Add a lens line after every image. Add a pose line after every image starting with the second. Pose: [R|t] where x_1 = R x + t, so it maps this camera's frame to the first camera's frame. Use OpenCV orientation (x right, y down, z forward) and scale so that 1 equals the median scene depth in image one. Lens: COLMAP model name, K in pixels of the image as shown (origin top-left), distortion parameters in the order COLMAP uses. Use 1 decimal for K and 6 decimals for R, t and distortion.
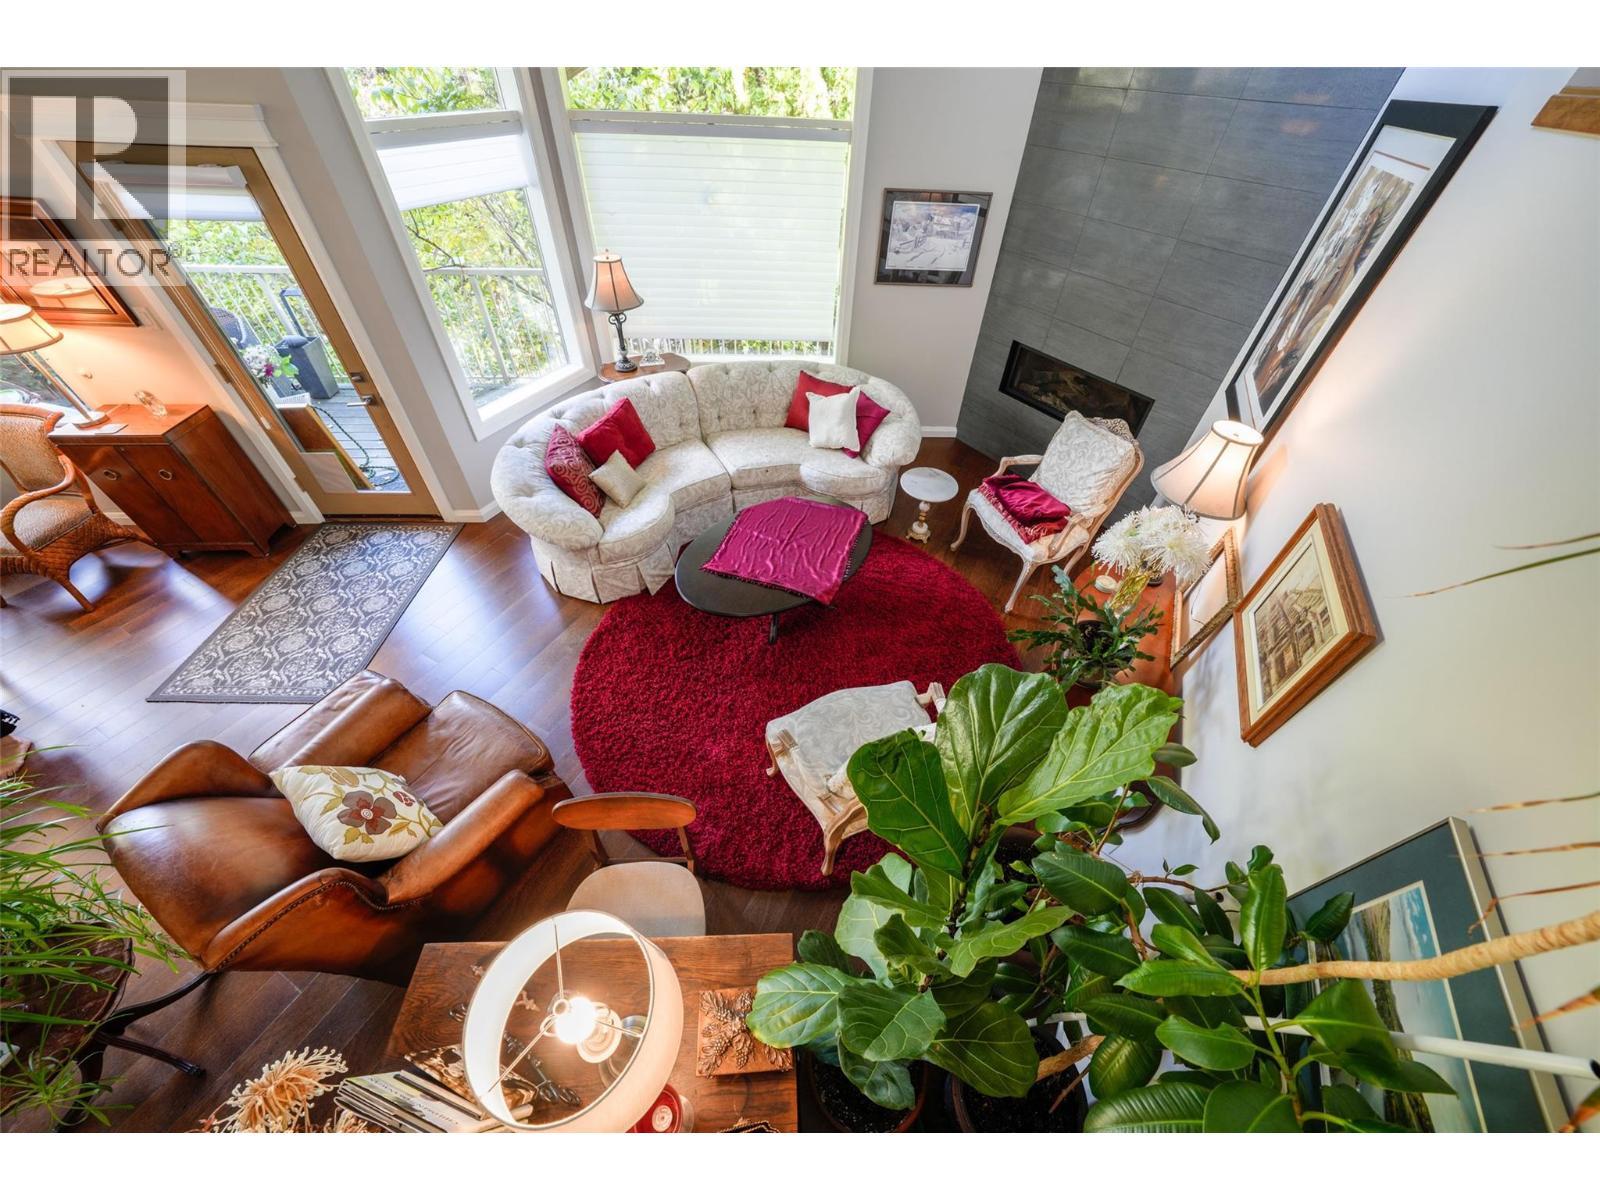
lens RADIAL K [[565.8, 0, 800.0], [0, 565.8, 600.0], [0, 0, 1]] dist [-0.011231, 0.000173]
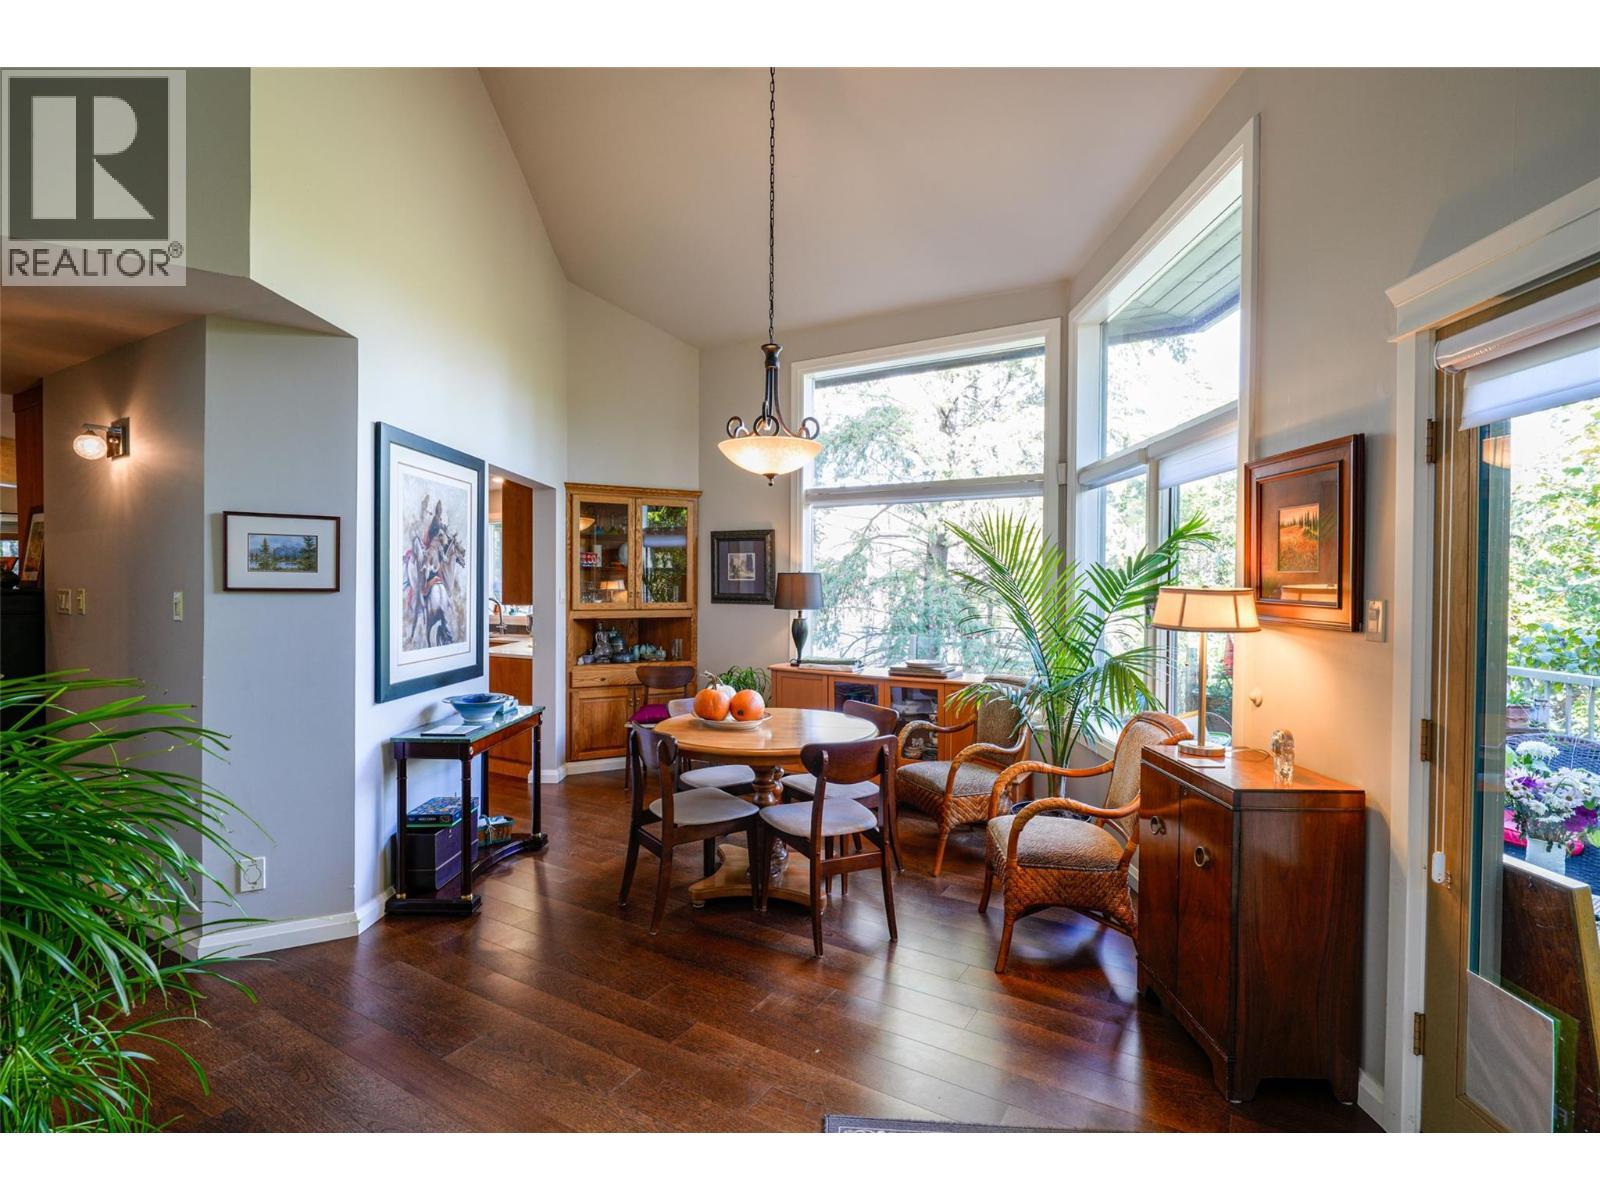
lens RADIAL K [[763.4, 0, 802.8], [0, 763.4, 596.9], [0, 0, 1]] dist [0.000339, -0.000910]
pose [[-0.074954, -0.015052, -0.997073, -0.327522], [-0.706256, 0.706684, 0.042424, -0.135739], [0.703977, 0.707369, -0.063599, 0.507865]]
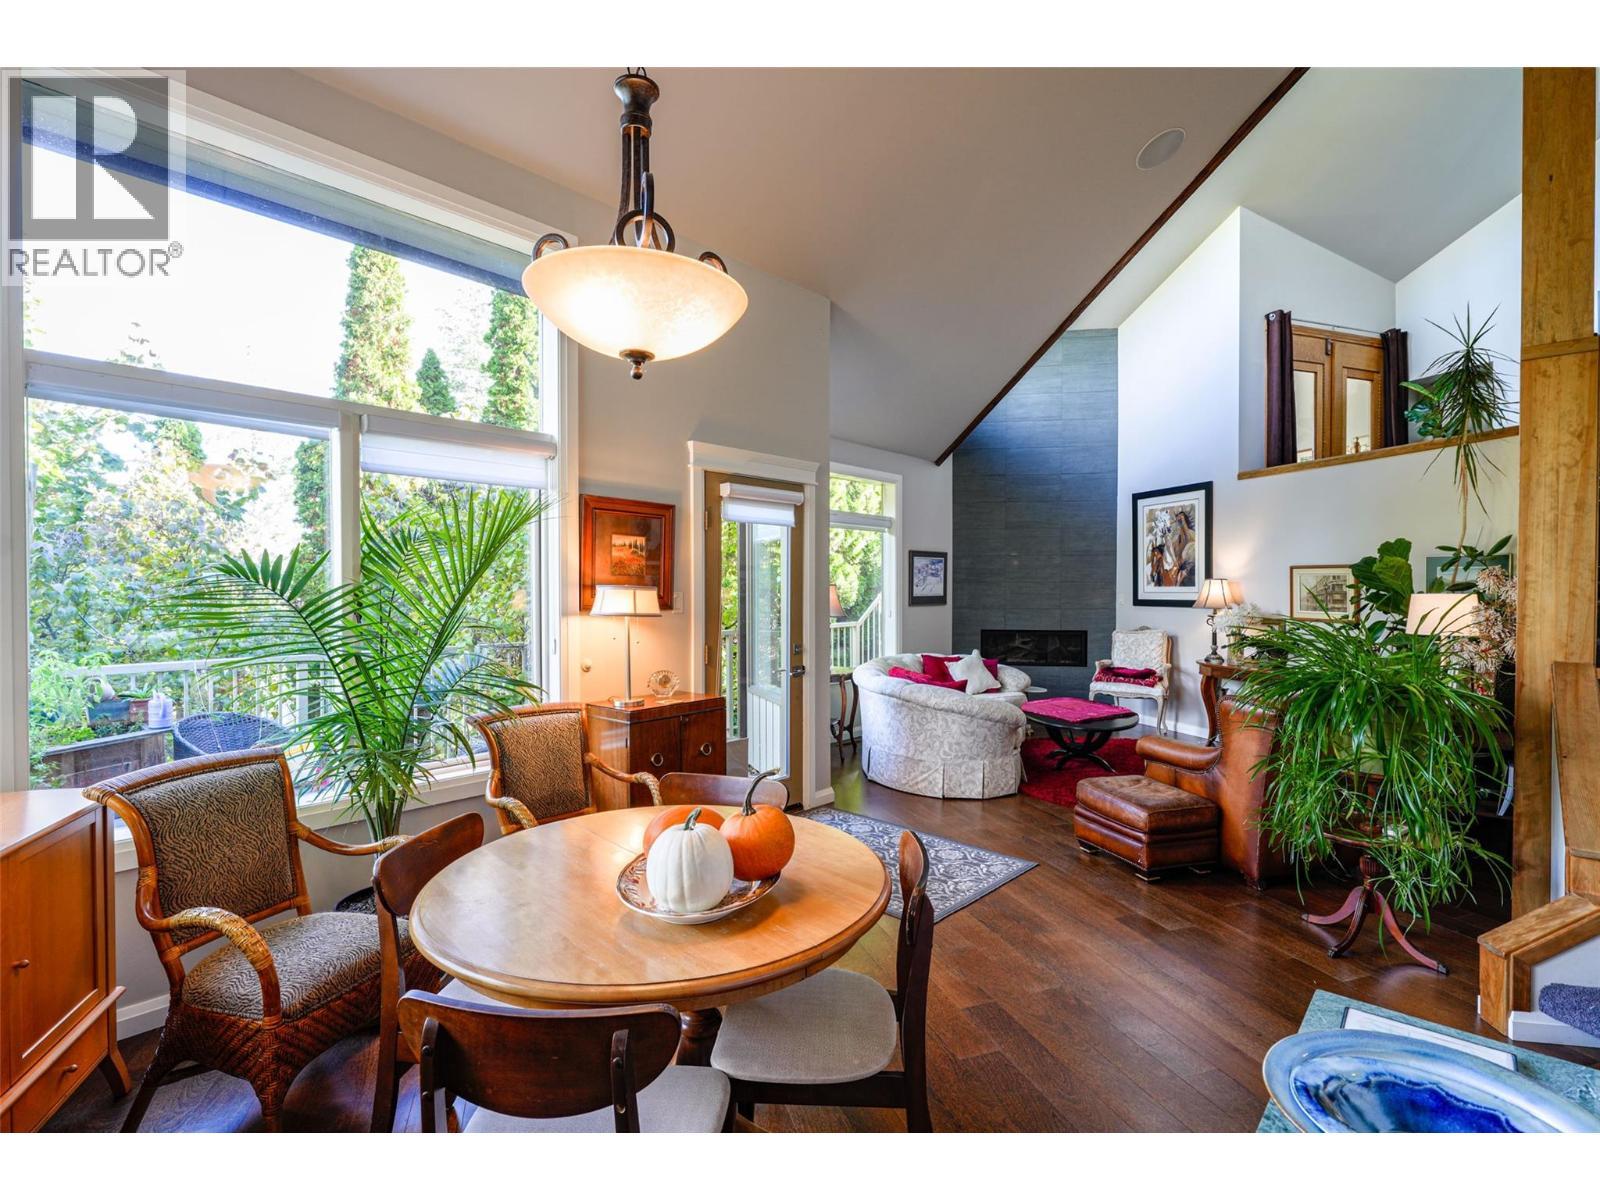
lens RADIAL K [[763.4, 0, 802.8], [0, 763.4, 596.9], [0, 0, 1]] dist [0.000339, -0.000910]
pose [[0.689324, -0.035063, 0.723604, -1.563581], [0.520872, 0.718196, -0.461396, 0.189436], [-0.503512, 0.694957, 0.513333, 0.128391]]
